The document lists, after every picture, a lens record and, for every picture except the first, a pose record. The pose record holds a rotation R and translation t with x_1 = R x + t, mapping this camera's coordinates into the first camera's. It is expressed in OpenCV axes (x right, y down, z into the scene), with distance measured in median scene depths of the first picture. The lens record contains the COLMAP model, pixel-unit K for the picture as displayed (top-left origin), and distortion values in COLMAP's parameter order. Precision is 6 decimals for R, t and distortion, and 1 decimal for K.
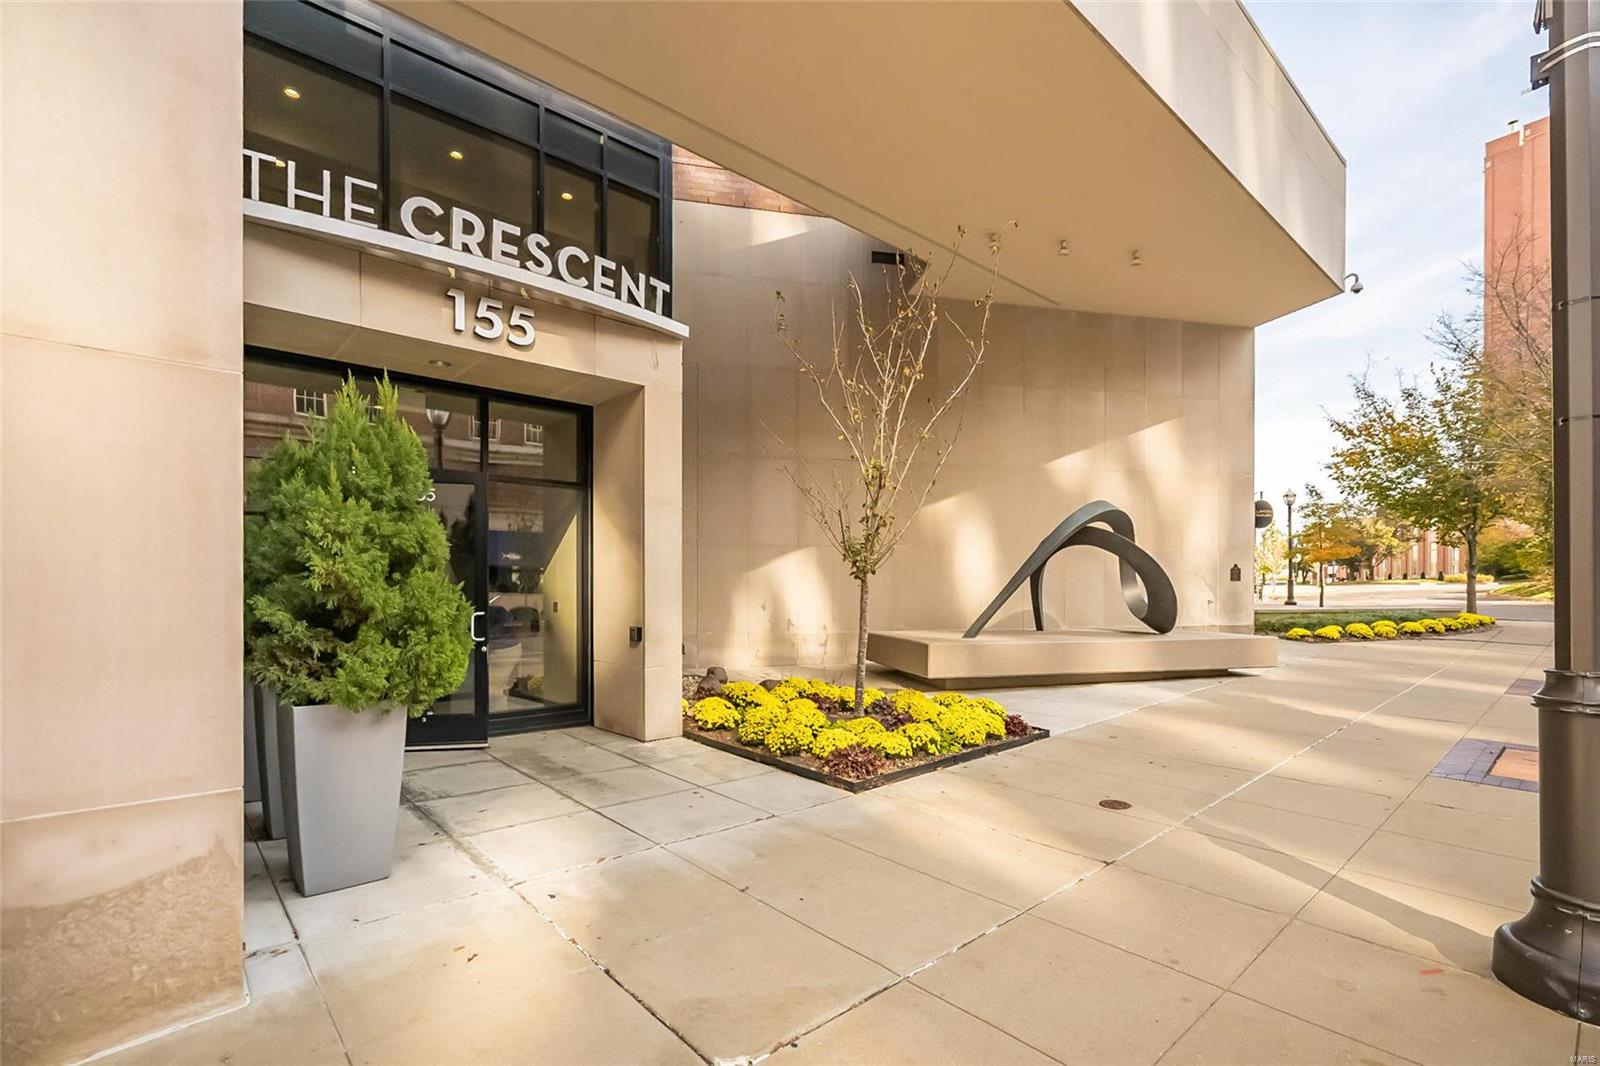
lens RADIAL K [[731.6, 0, 796.9], [0, 731.6, 582.2], [0, 0, 1]] dist [-0.006029, 0.002027]
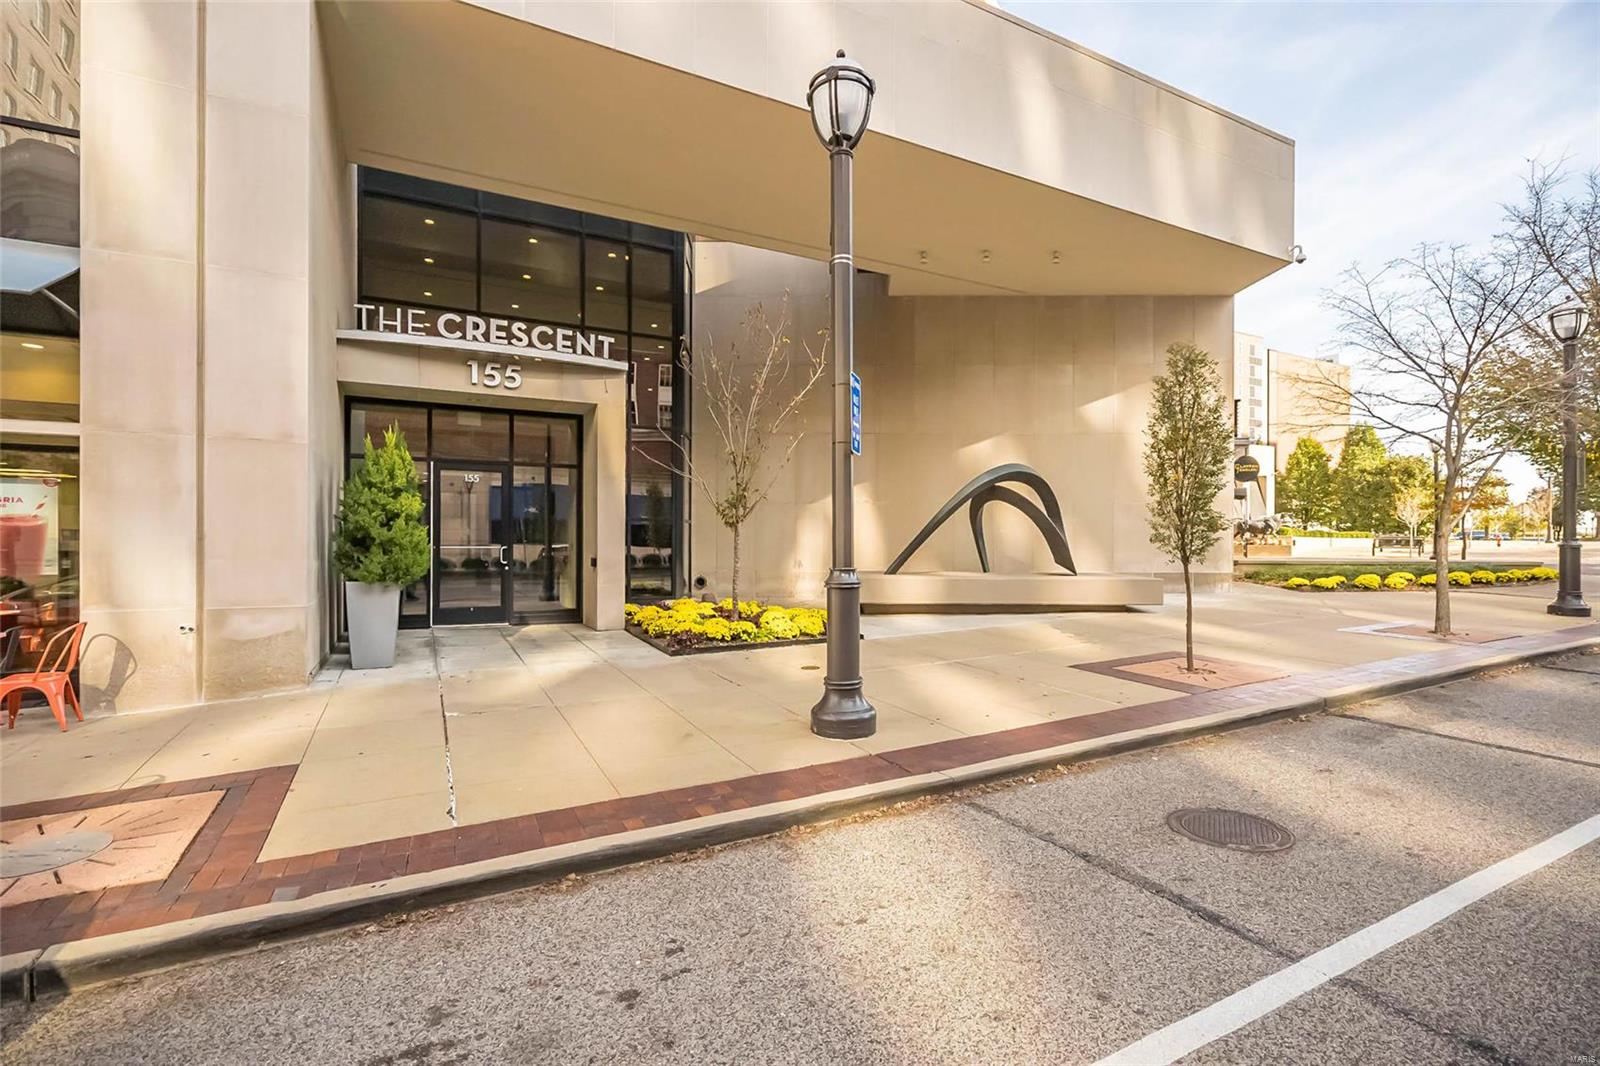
lens RADIAL K [[731.6, 0, 803.2], [0, 731.6, 531.2], [0, 0, 1]] dist [-0.006029, 0.002027]
pose [[0.967601, 0.000395, -0.252484, 0.717908], [-0.002511, 0.999964, -0.008058, 0.018536], [0.252472, 0.008431, 0.967568, -0.472596]]
